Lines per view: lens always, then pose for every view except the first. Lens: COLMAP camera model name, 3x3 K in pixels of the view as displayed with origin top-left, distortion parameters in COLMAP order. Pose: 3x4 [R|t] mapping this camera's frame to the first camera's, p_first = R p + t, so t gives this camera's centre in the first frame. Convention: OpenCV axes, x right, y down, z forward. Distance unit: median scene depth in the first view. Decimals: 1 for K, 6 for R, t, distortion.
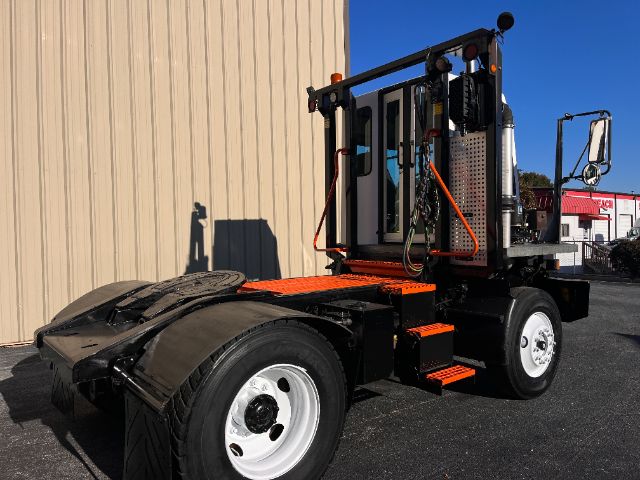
lens RADIAL K [[488.4, 0, 323.1], [0, 488.4, 241.0], [0, 0, 1]] dist [0.088190, -0.118657]
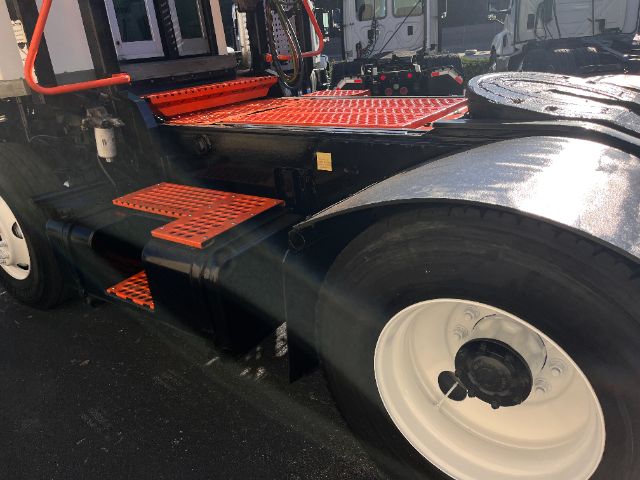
lens RADIAL K [[488.4, 0, 323.1], [0, 488.4, 241.0], [0, 0, 1]] dist [0.088190, -0.118657]
pose [[-0.266942, -0.343818, 0.900295, -0.543023], [0.106660, 0.917915, 0.382172, -0.001225], [-0.957792, 0.198043, -0.208359, 1.014825]]
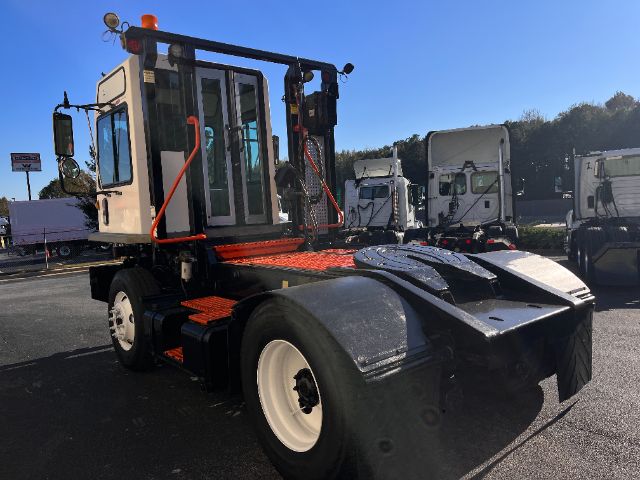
lens RADIAL K [[488.4, 0, 323.1], [0, 488.4, 241.0], [0, 0, 1]] dist [0.088190, -0.118657]
pose [[-0.011860, -0.062528, 0.997973, -0.885420], [0.073823, 0.995265, 0.063235, -0.014786], [-0.997201, 0.074424, -0.007188, 0.854680]]
